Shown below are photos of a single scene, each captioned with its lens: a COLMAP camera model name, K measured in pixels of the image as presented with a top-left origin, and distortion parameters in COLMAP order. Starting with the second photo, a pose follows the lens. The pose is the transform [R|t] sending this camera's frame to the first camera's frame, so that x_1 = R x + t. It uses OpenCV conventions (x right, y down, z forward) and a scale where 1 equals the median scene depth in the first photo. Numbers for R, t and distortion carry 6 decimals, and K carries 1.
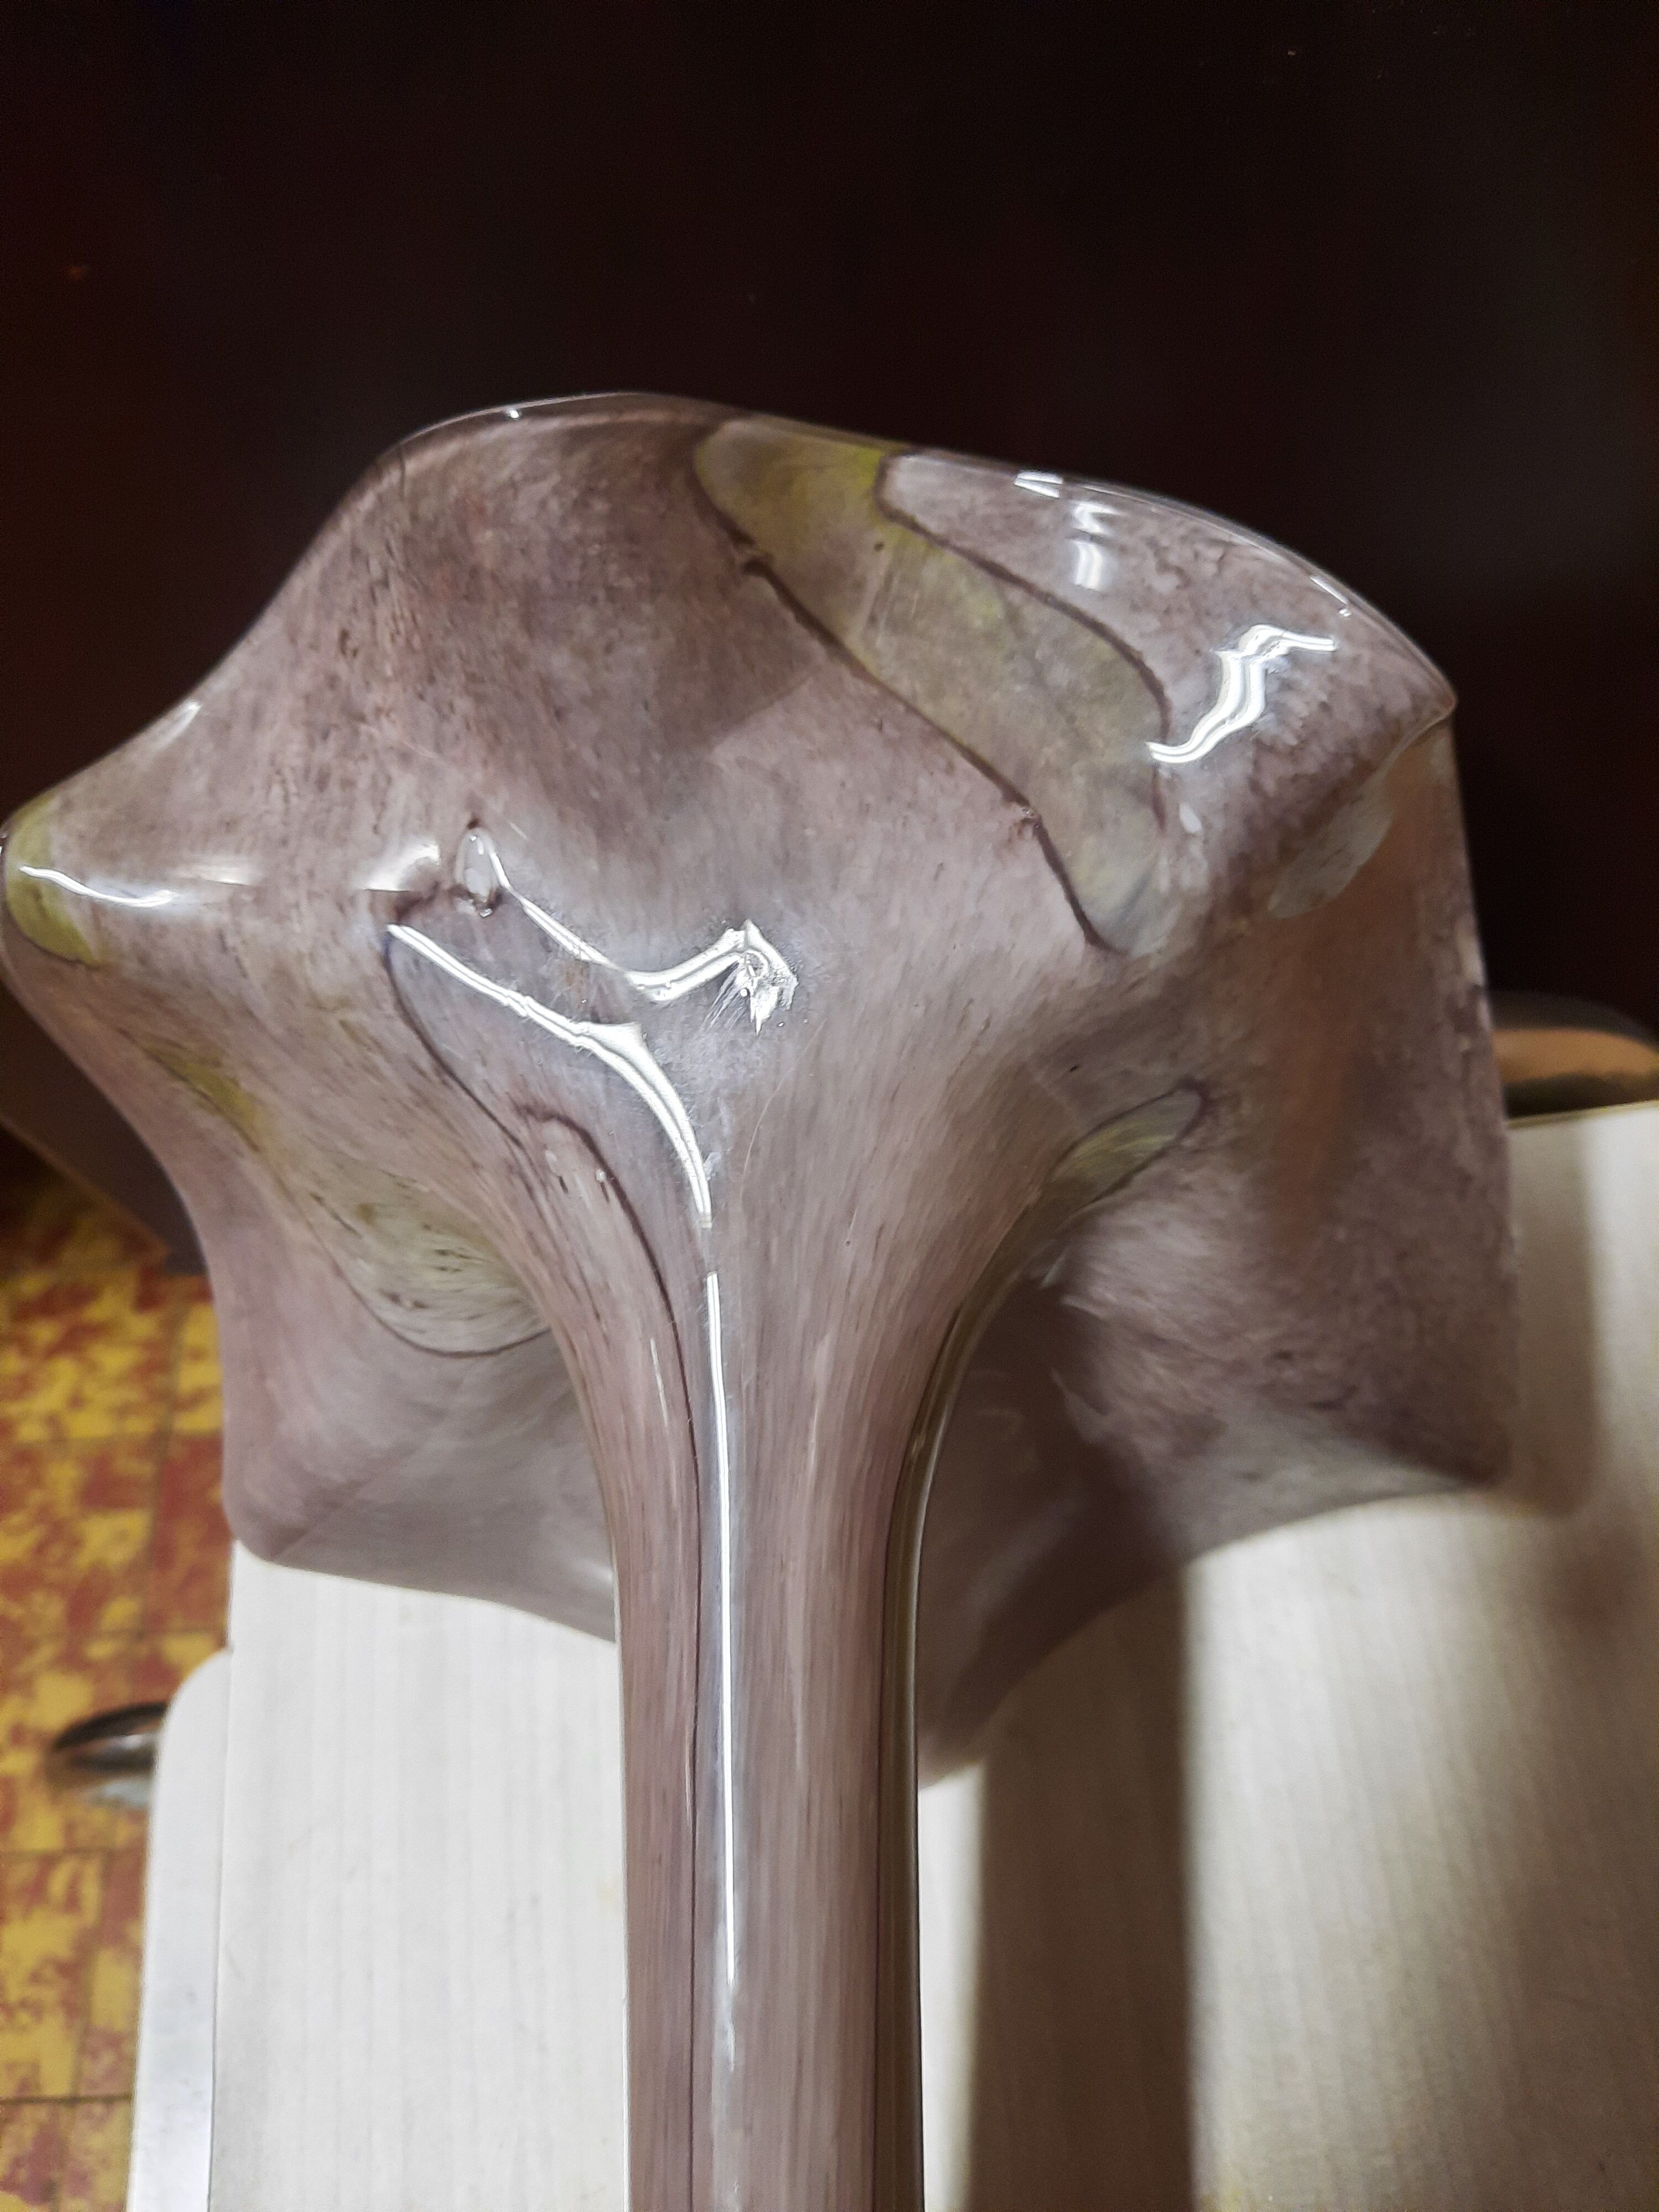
lens RADIAL K [[1707.5, 0, 829.5], [0, 1707.5, 1106.0], [0, 0, 1]] dist [-0.011788, -0.003912]
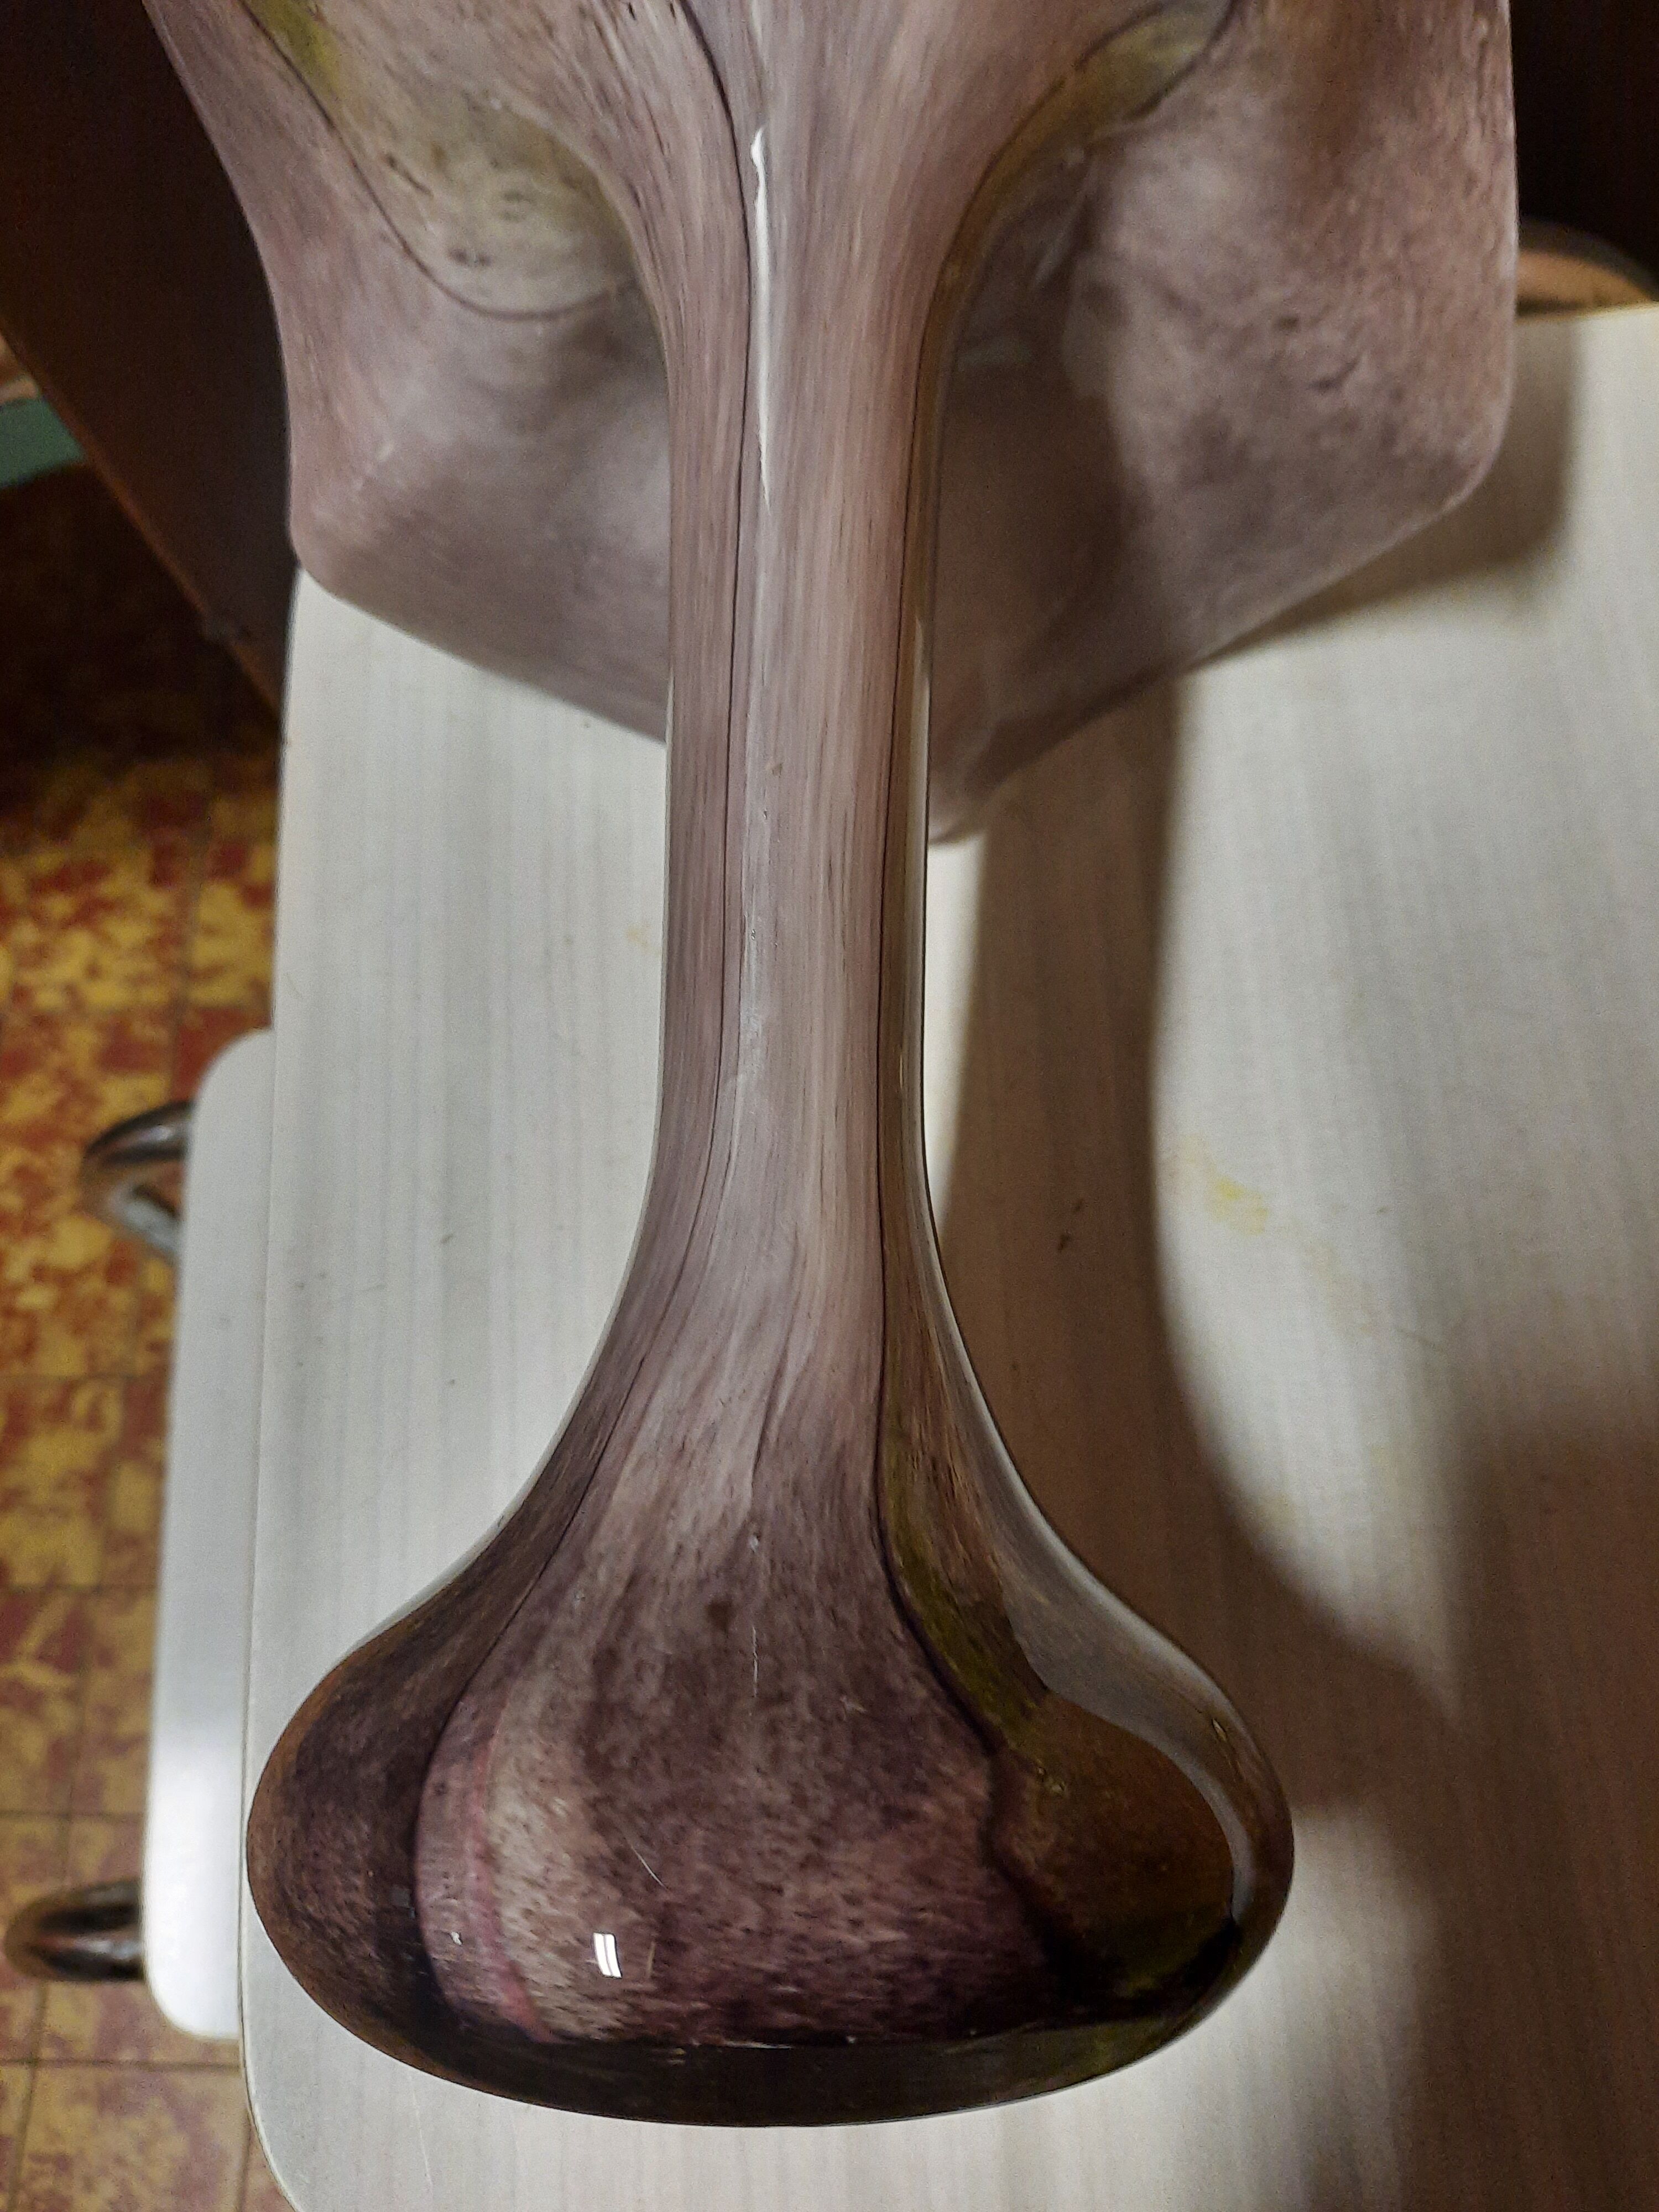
lens RADIAL K [[1716.4, 0, 828.3], [0, 1716.4, 1094.0], [0, 0, 1]] dist [-0.016055, -0.005598]
pose [[0.999069, 0.043070, 0.002570, -0.007043], [-0.043061, 0.991571, 0.122203, 0.572460], [0.002715, -0.122200, 0.992502, -0.143181]]
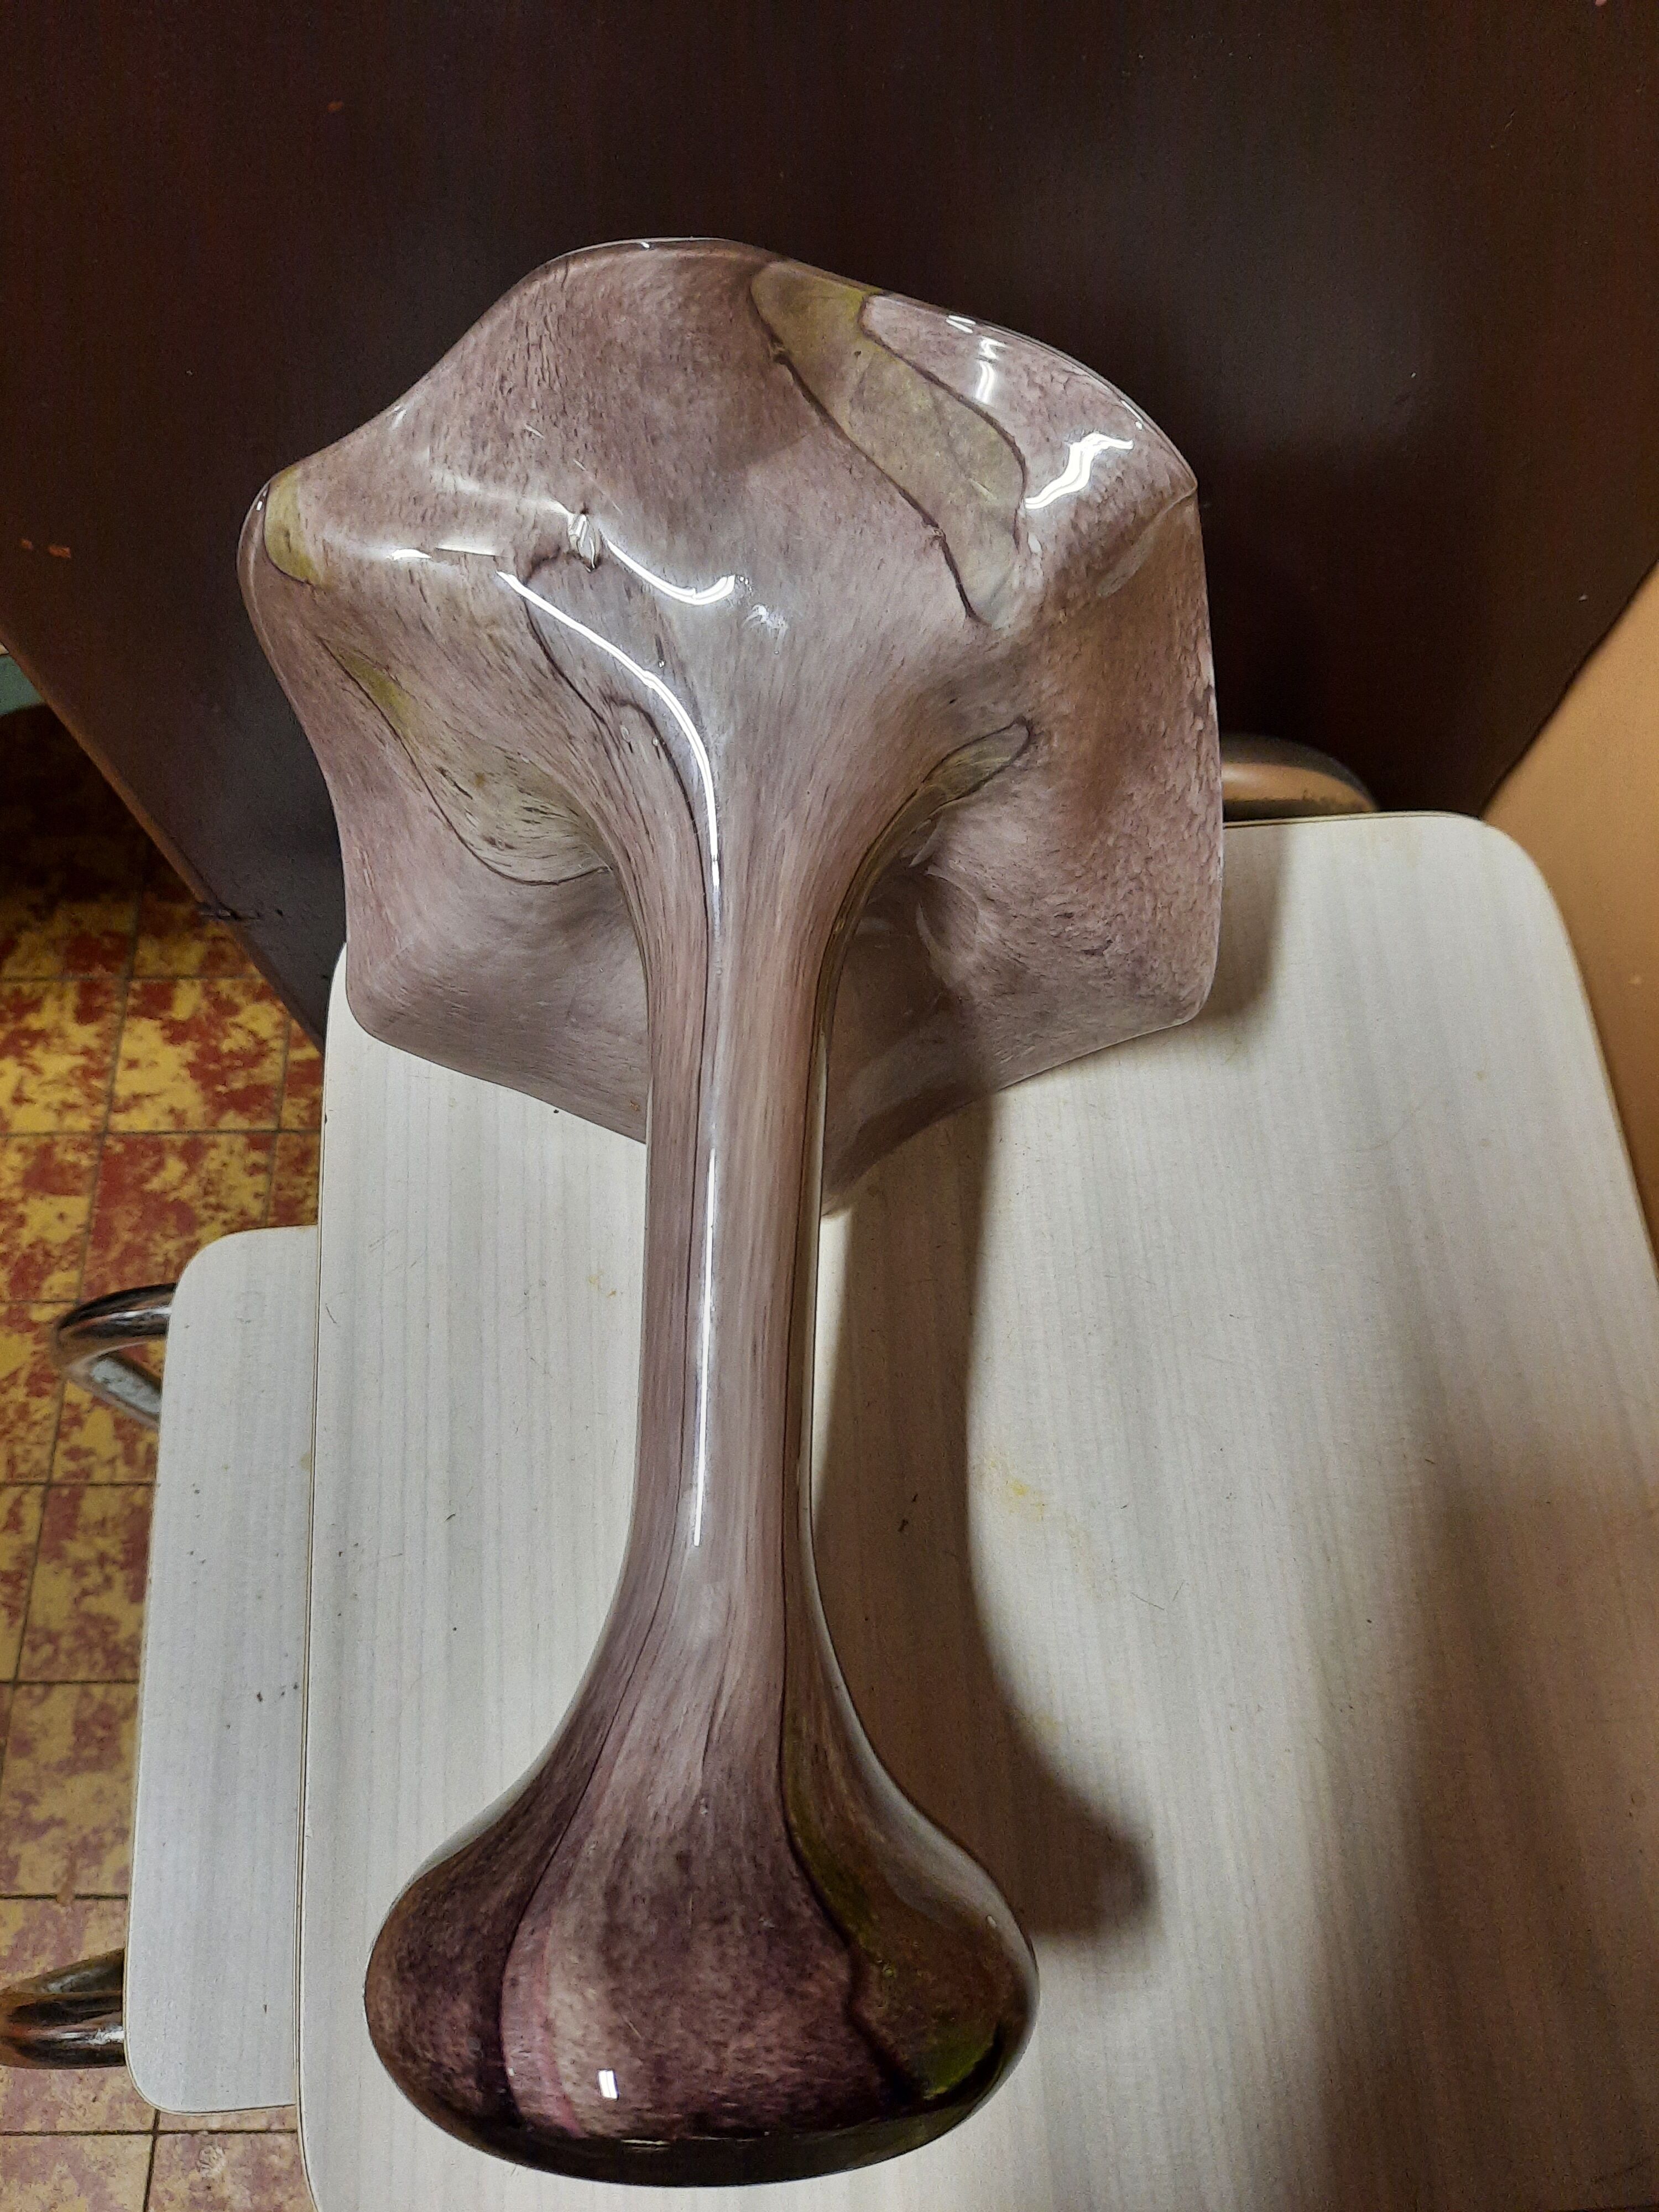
lens RADIAL K [[1647.1, 0, 828.5], [0, 1647.1, 1102.8], [0, 0, 1]] dist [0.017376, -0.049488]
pose [[0.994088, 0.064577, 0.087288, -0.083840], [-0.072743, 0.992924, 0.093864, 0.214277], [-0.080609, -0.099658, 0.991751, -0.569788]]
